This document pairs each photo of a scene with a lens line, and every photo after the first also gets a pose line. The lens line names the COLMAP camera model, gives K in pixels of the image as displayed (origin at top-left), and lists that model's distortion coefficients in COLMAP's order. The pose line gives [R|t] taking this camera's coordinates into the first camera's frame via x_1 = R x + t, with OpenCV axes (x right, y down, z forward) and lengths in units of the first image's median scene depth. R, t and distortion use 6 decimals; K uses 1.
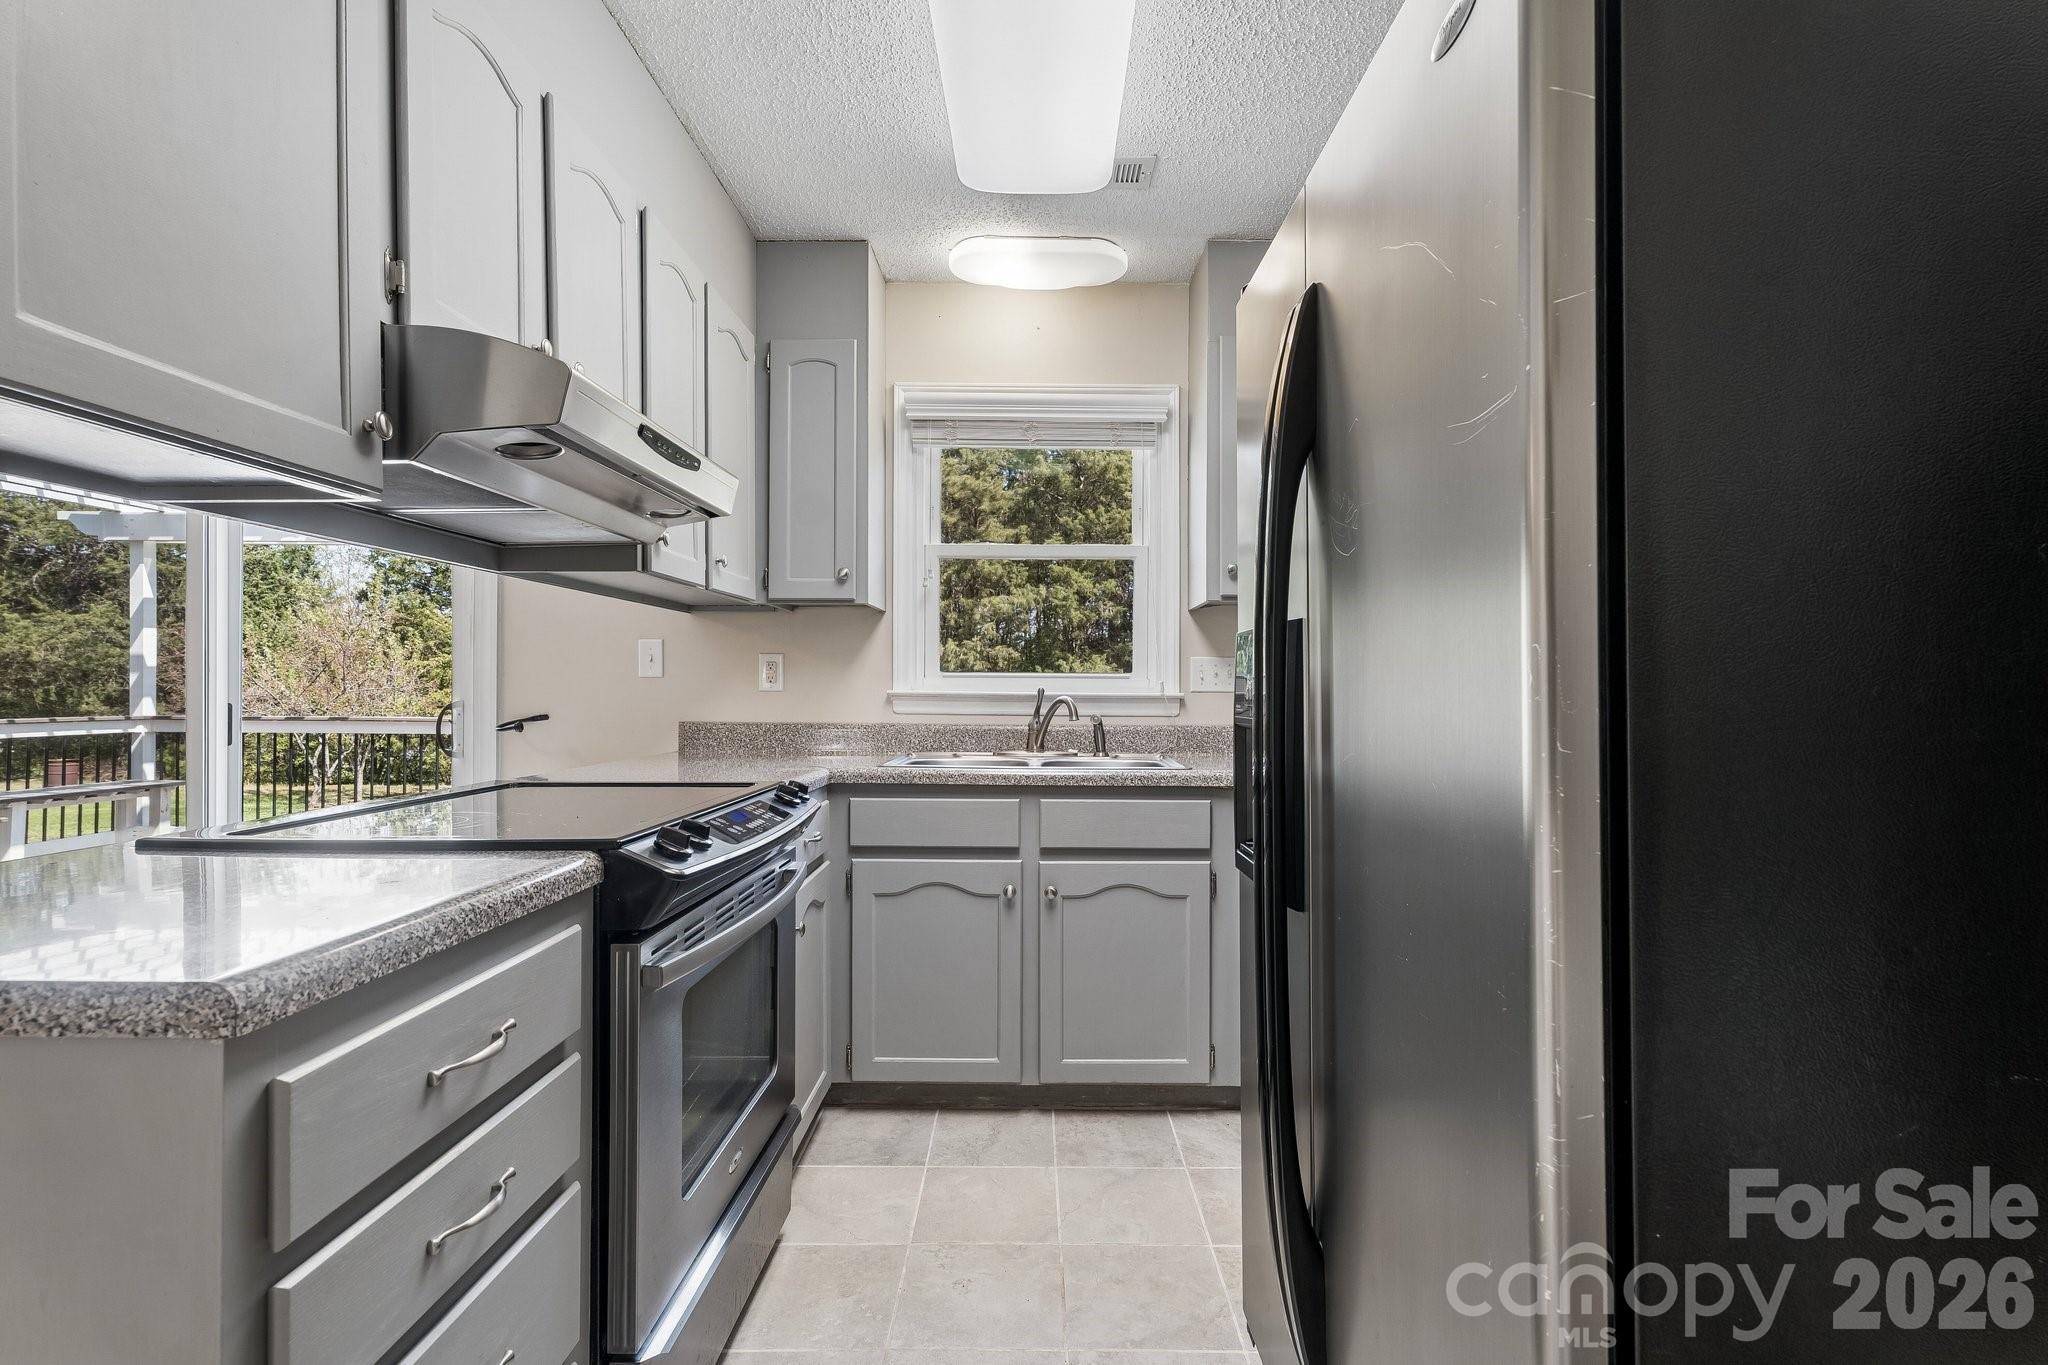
lens RADIAL K [[929.1, 0, 1024.0], [0, 929.1, 682.5], [0, 0, 1]] dist [0.000283, 0.000029]
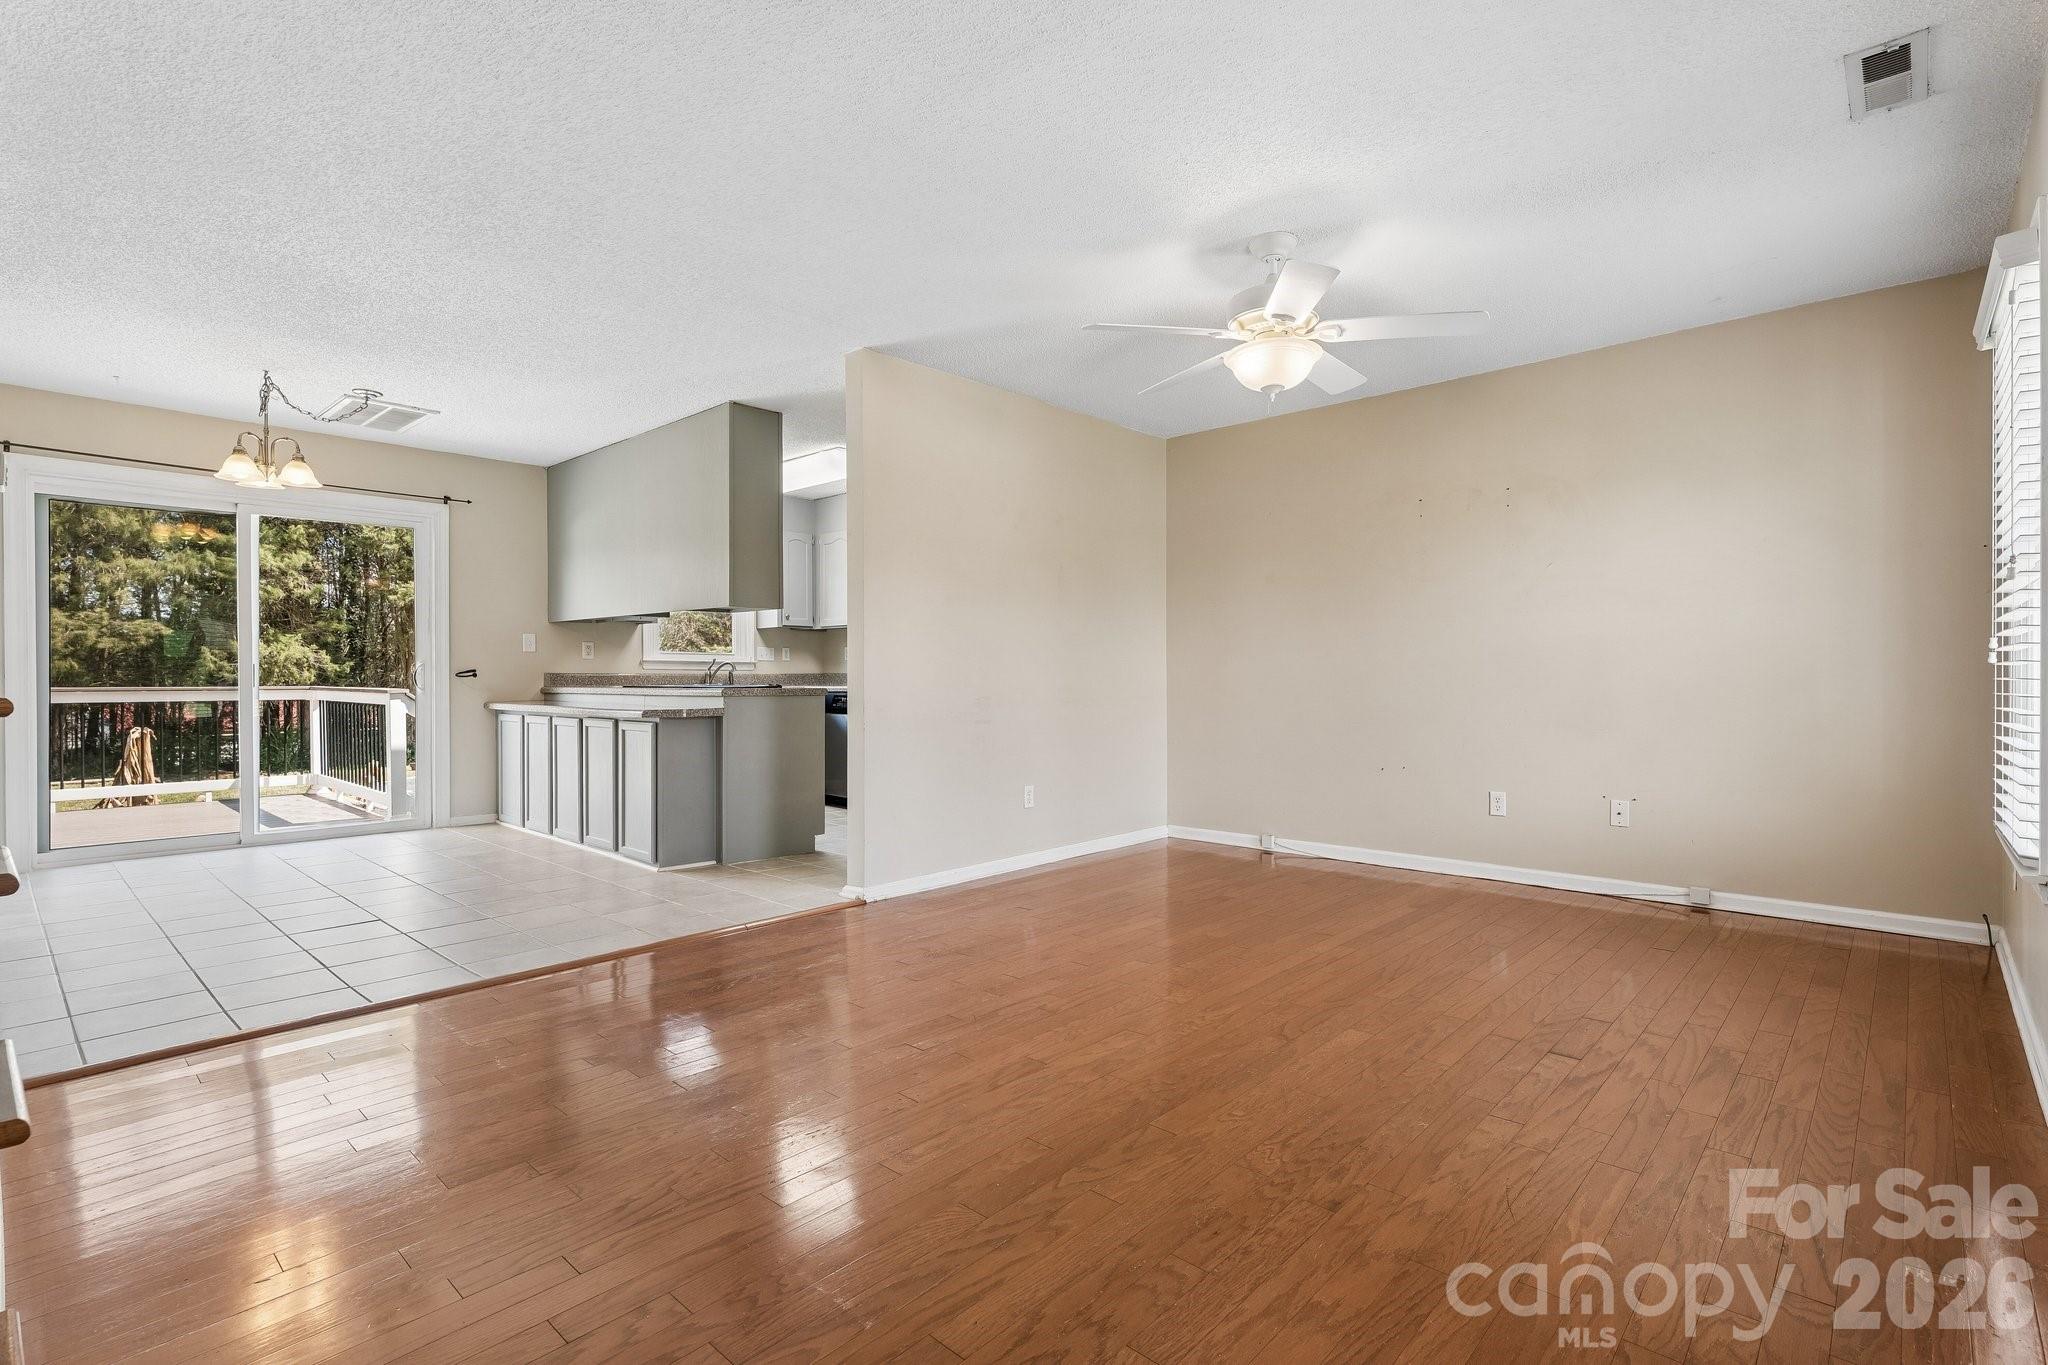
lens RADIAL K [[941.8, 0, 1024.0], [0, 941.8, 682.5], [0, 0, 1]] dist [0.001164, -0.000094]
pose [[0.656239, -0.010891, 0.754474, -0.146412], [-0.001367, 0.999877, 0.015622, 0.003283], [-0.754552, -0.011283, 0.656144, -0.138511]]
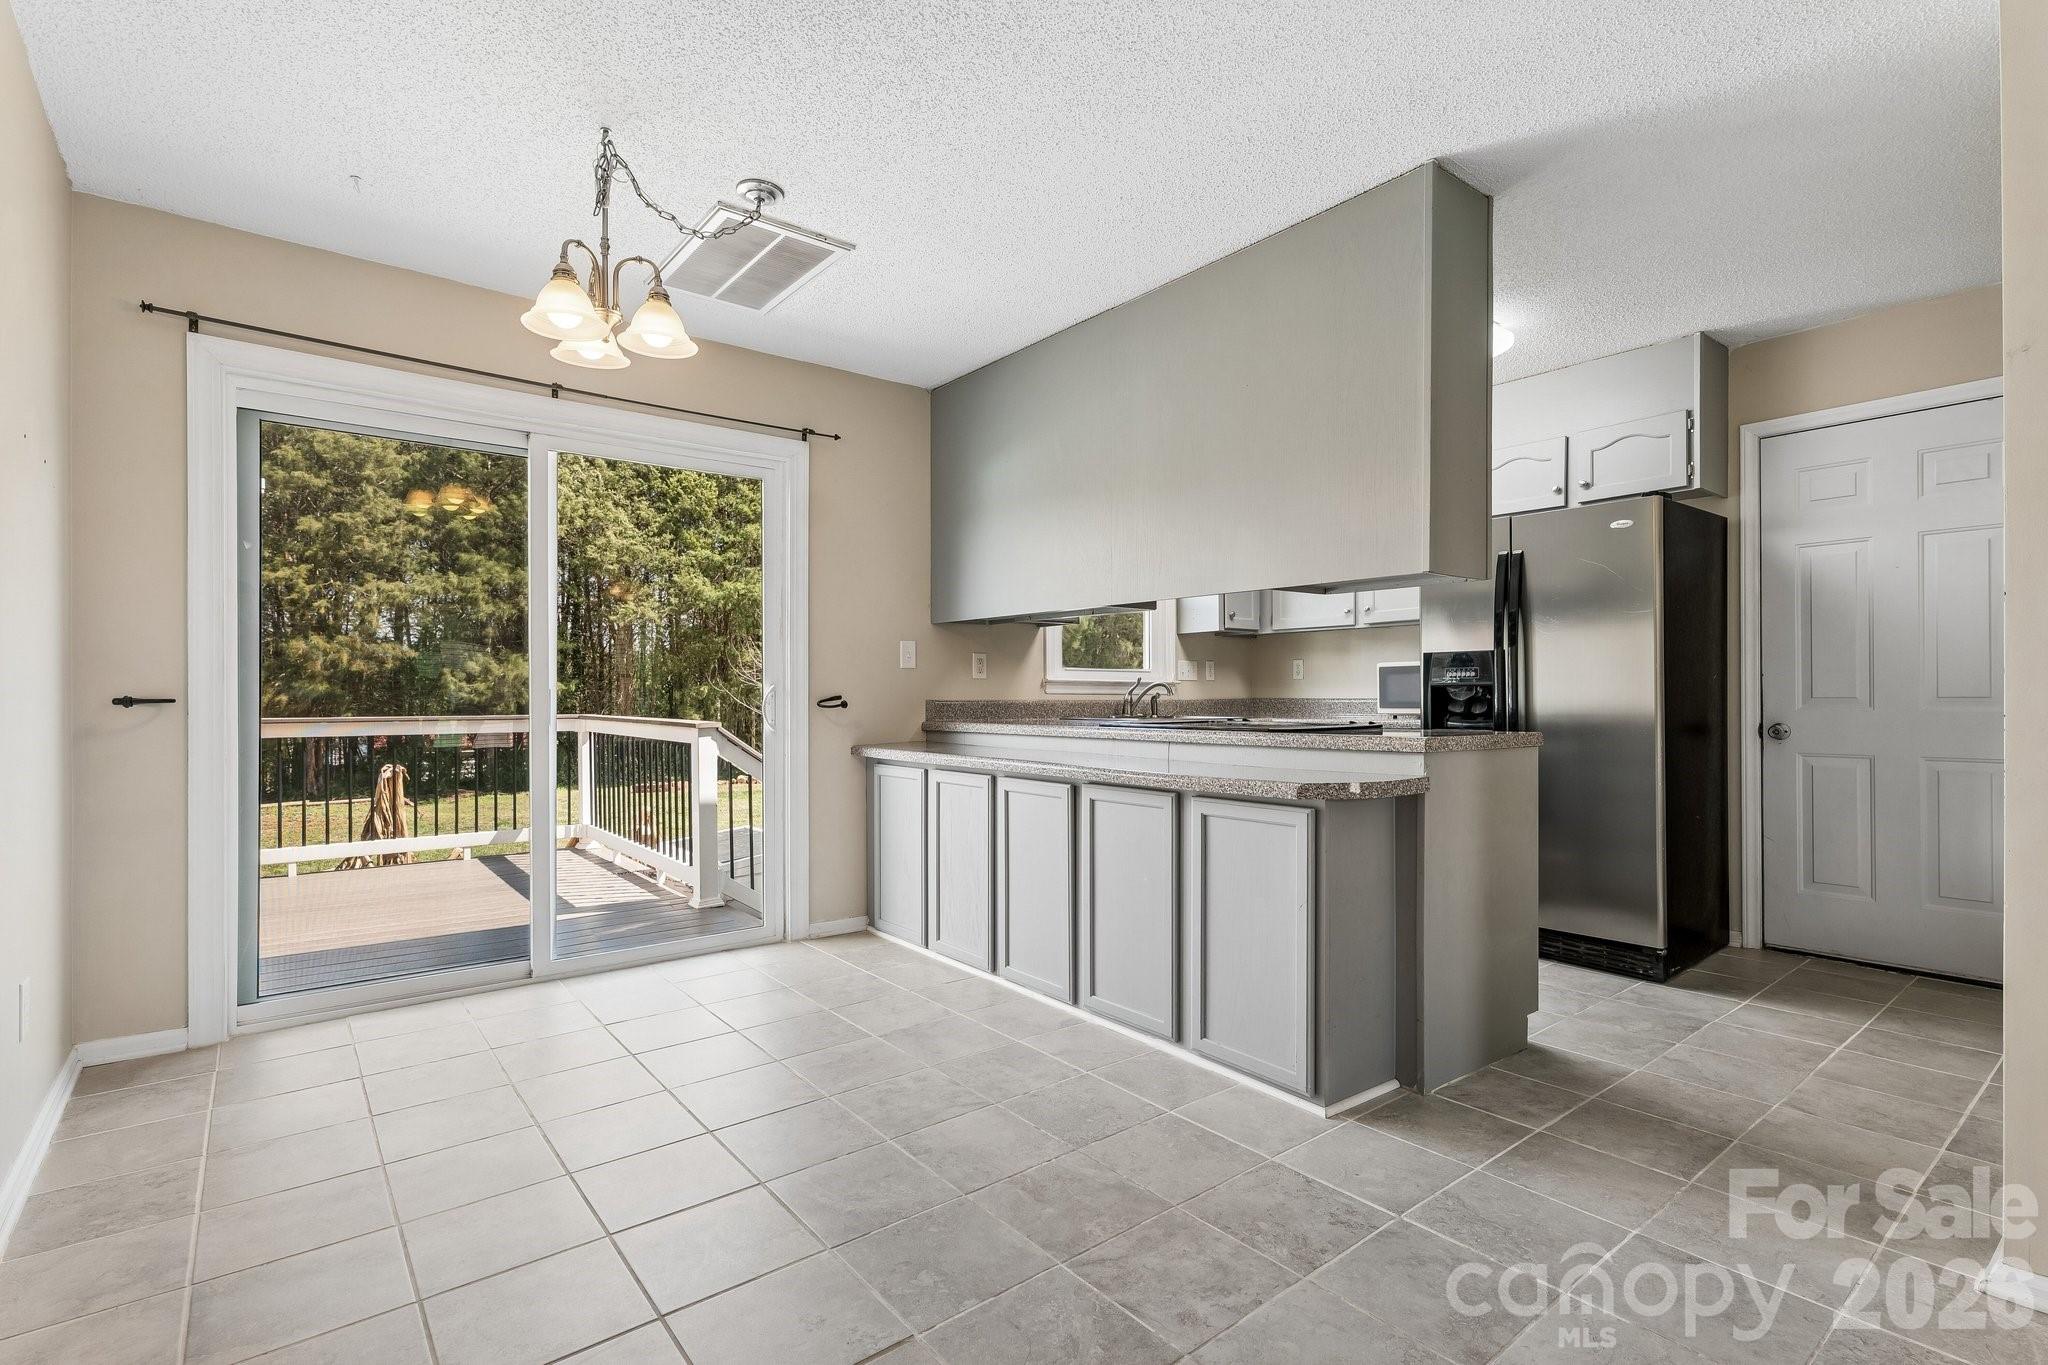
lens RADIAL K [[943.2, 0, 1022.3], [0, 943.2, 696.4], [0, 0, 1]] dist [-0.002016, 0.000074]
pose [[0.770391, -0.008906, 0.637510, -0.134244], [0.002153, 0.999933, 0.011367, 0.002304], [-0.637569, -0.007384, 0.770358, -0.019456]]
